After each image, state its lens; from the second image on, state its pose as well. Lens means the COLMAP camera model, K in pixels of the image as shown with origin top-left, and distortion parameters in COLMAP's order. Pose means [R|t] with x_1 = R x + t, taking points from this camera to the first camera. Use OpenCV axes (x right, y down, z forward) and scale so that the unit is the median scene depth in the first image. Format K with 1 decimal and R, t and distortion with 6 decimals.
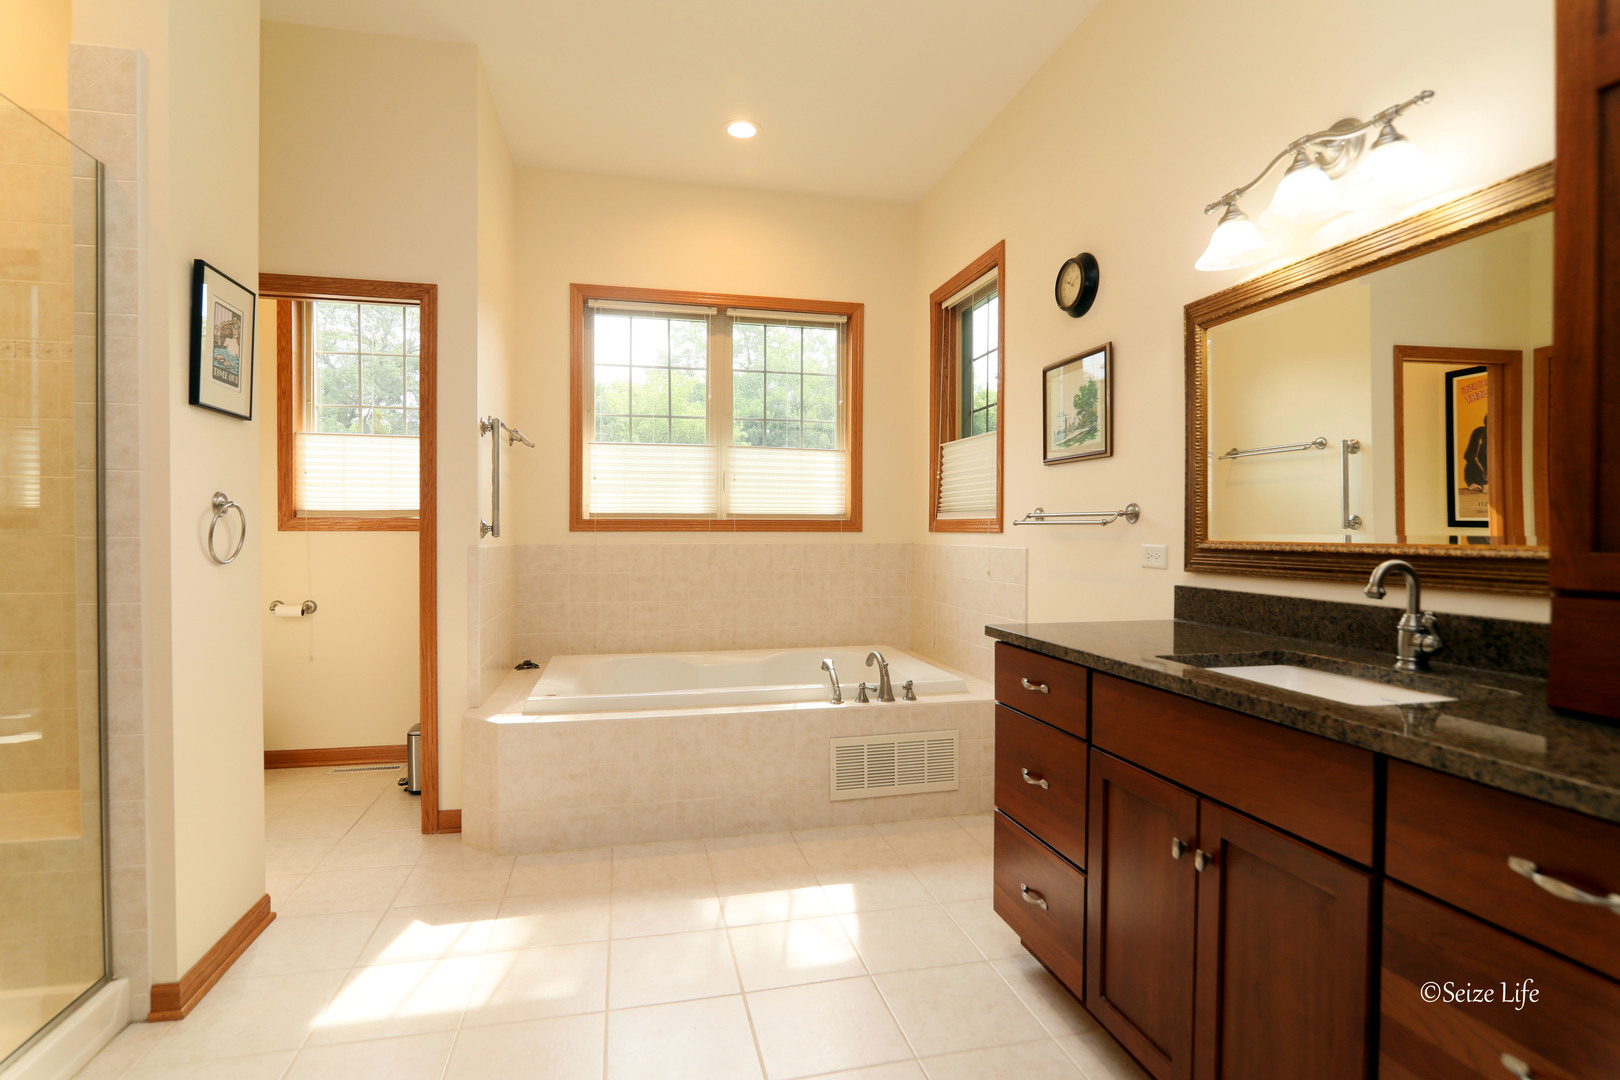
lens RADIAL K [[778.8, 0, 805.6], [0, 778.8, 541.2], [0, 0, 1]] dist [-0.017510, -0.001211]
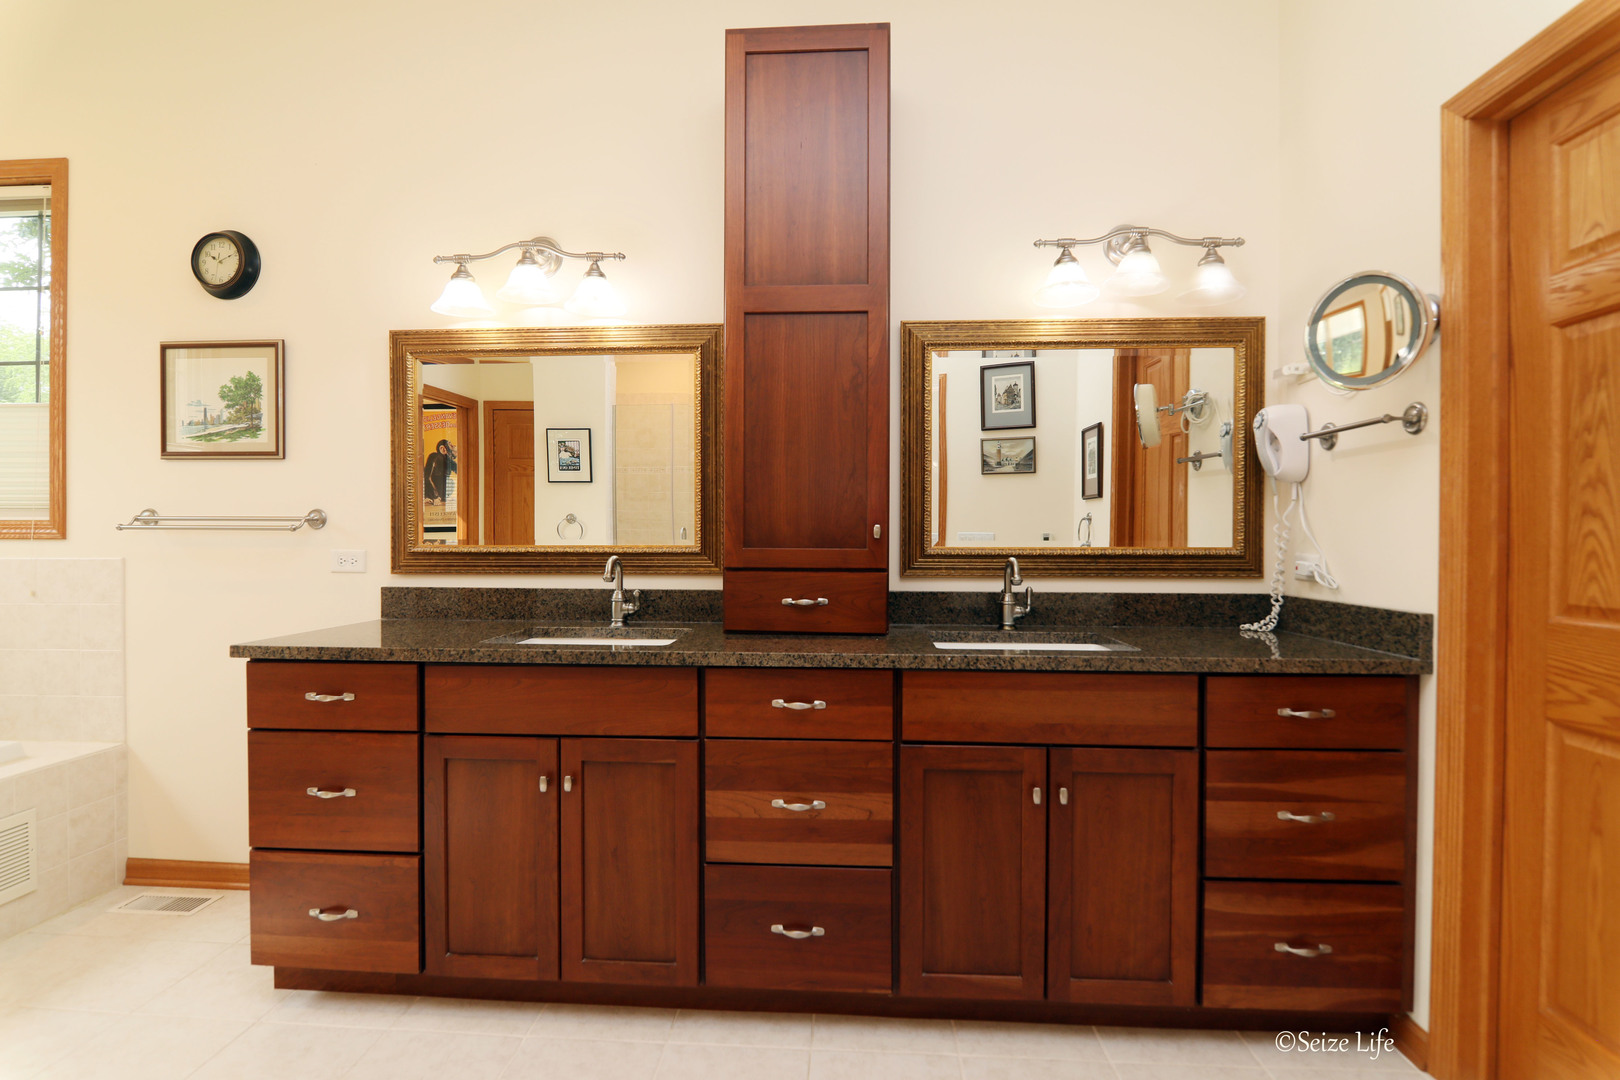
lens RADIAL K [[778.8, 0, 805.6], [0, 778.8, 541.2], [0, 0, 1]] dist [-0.017510, -0.001211]
pose [[0.282654, -0.009750, 0.959172, -0.425121], [0.012742, 0.999898, 0.006409, -0.007051], [-0.959137, 0.010410, 0.282750, 0.140819]]
